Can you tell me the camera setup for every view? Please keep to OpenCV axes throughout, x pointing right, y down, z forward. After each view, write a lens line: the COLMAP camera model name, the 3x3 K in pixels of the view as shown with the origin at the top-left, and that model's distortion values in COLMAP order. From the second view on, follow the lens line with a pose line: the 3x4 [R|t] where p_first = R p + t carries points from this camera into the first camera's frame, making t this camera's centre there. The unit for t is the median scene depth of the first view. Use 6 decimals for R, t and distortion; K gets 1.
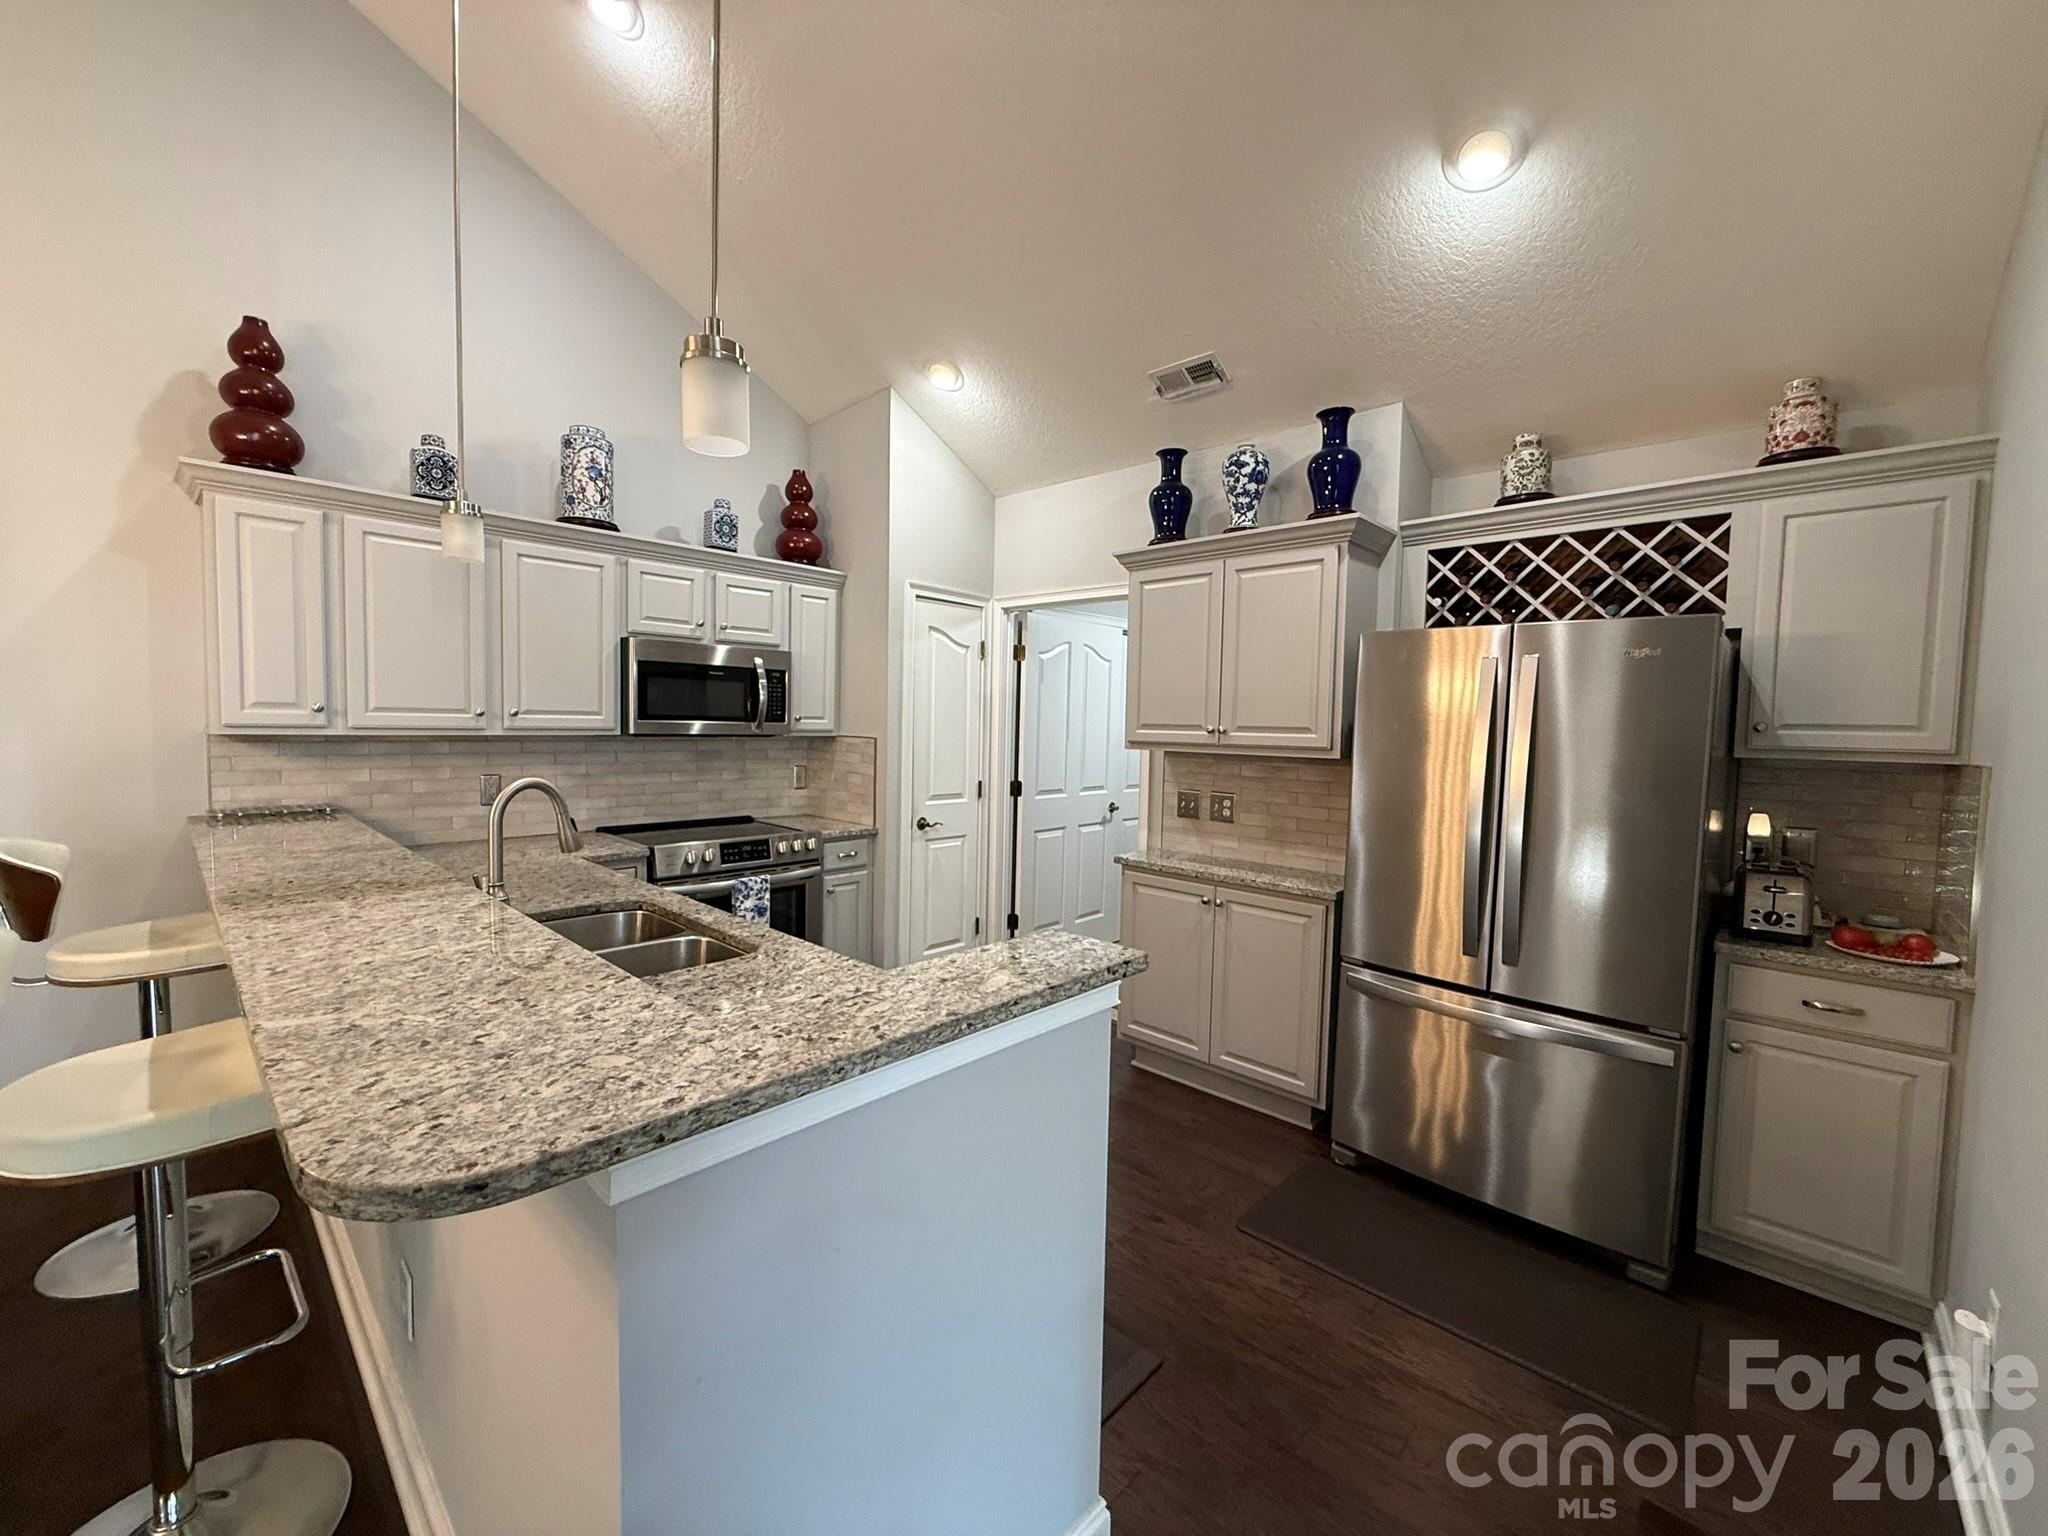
lens RADIAL K [[820.6, 0, 1009.5], [0, 820.6, 764.2], [0, 0, 1]] dist [-0.002139, -0.000178]
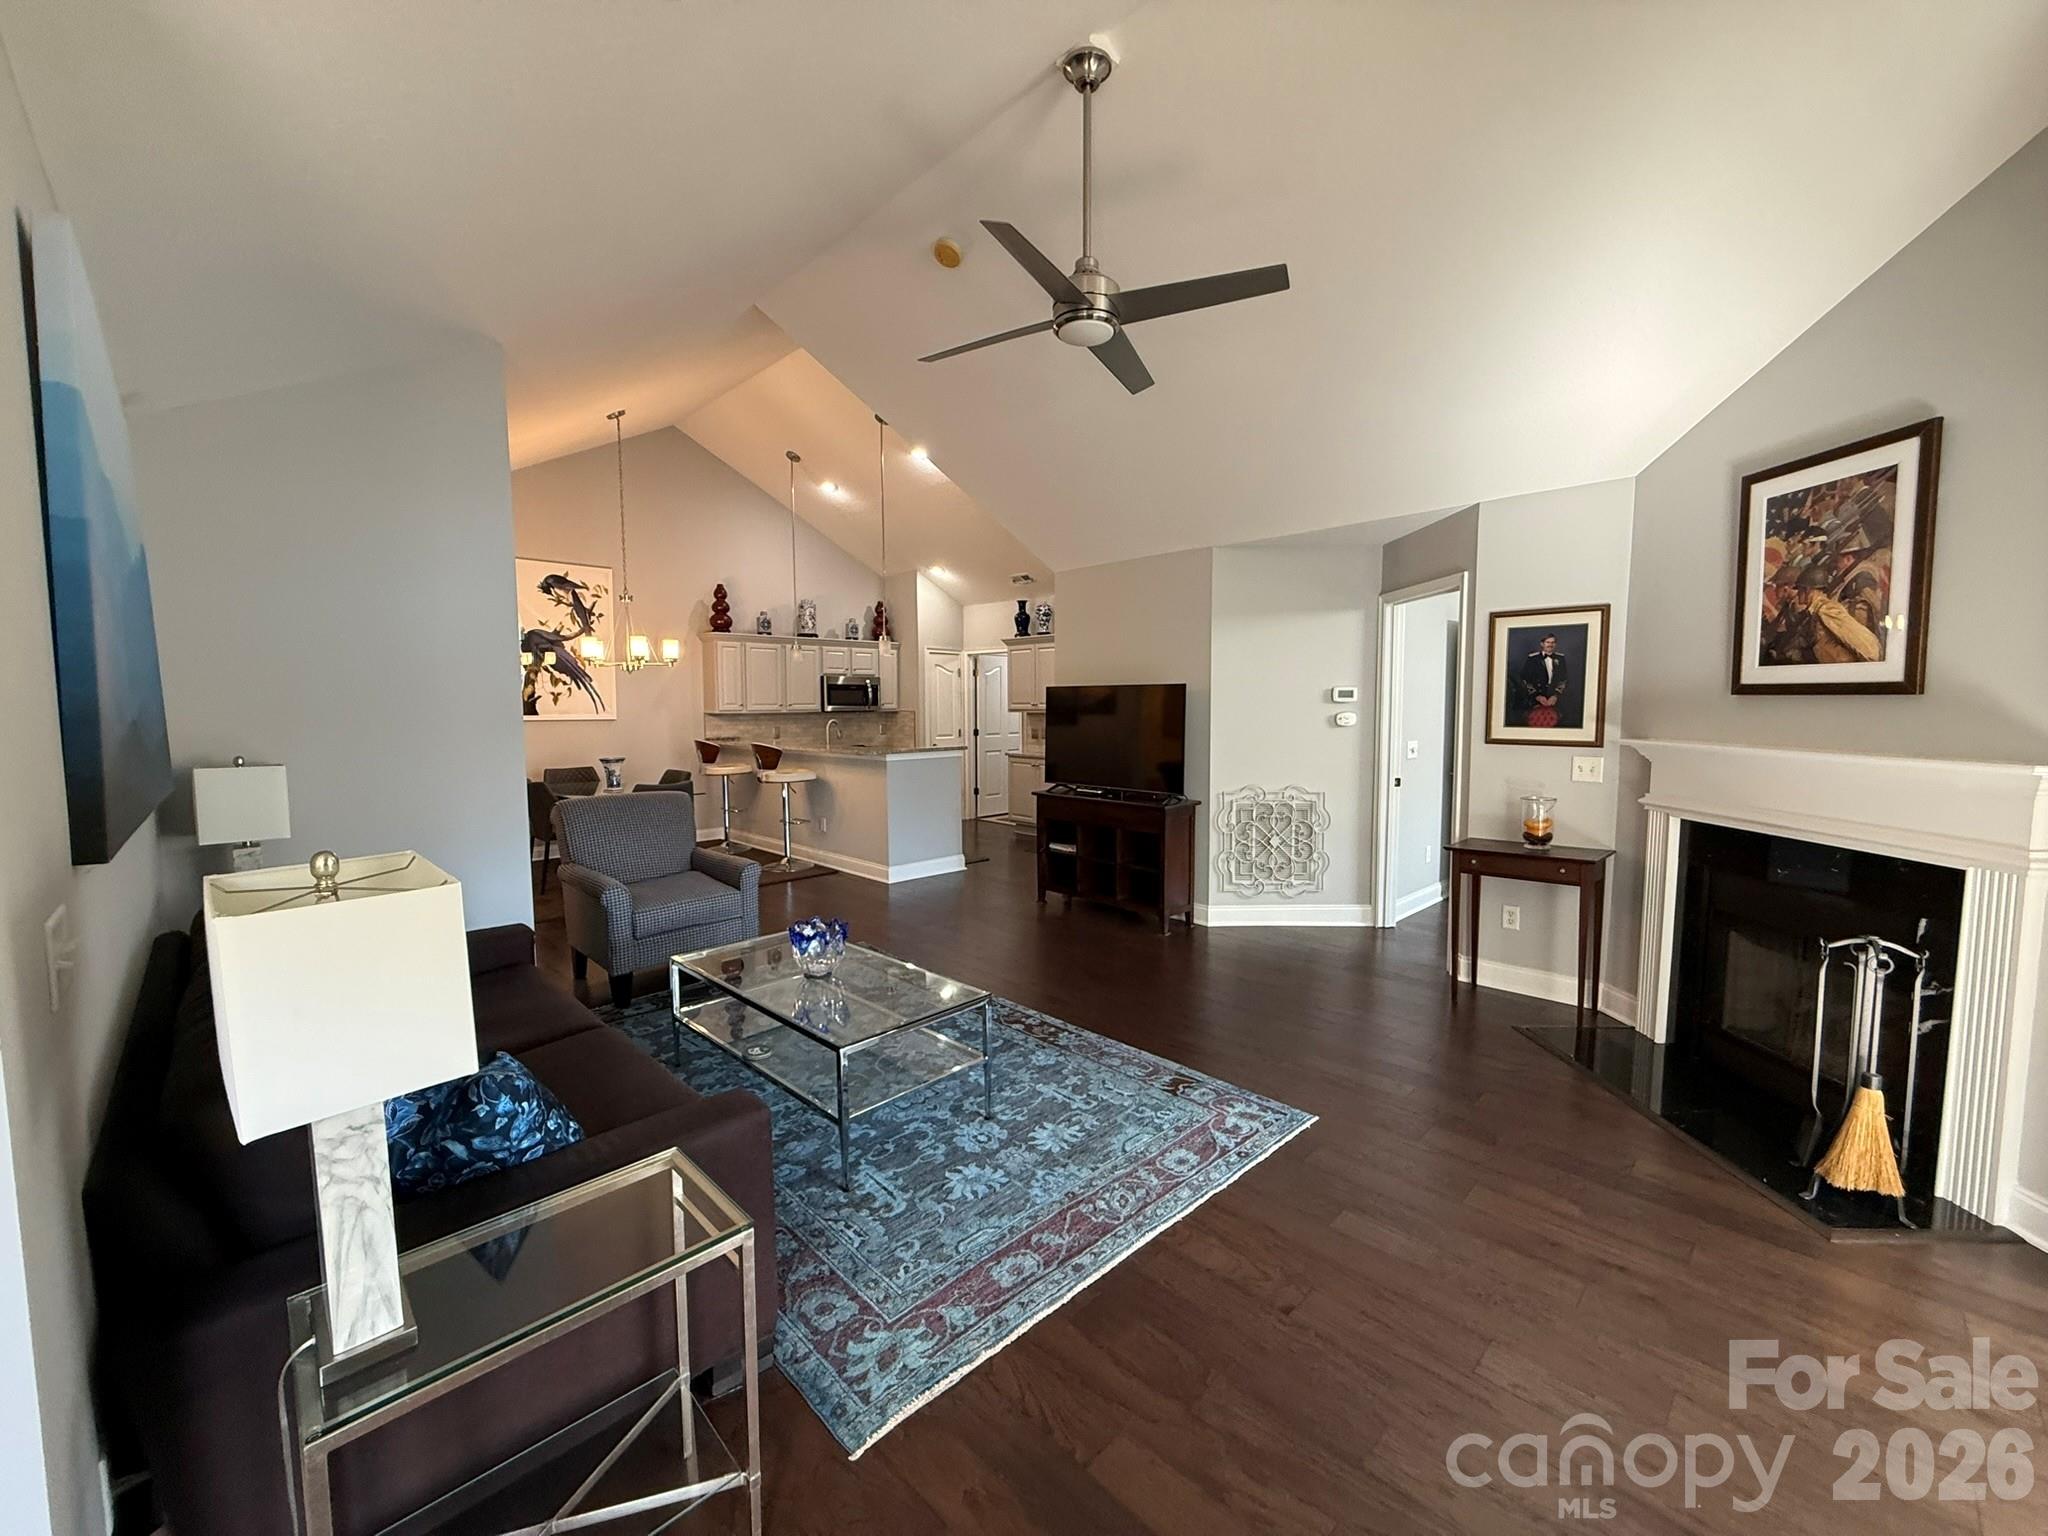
lens RADIAL K [[820.6, 0, 1030.3], [0, 820.6, 765.7], [0, 0, 1]] dist [-0.002139, -0.000178]
pose [[0.999491, -0.023617, -0.021465, 0.246976], [0.024164, 0.999380, 0.025599, 0.081487], [0.020847, -0.026105, 0.999442, -1.548729]]
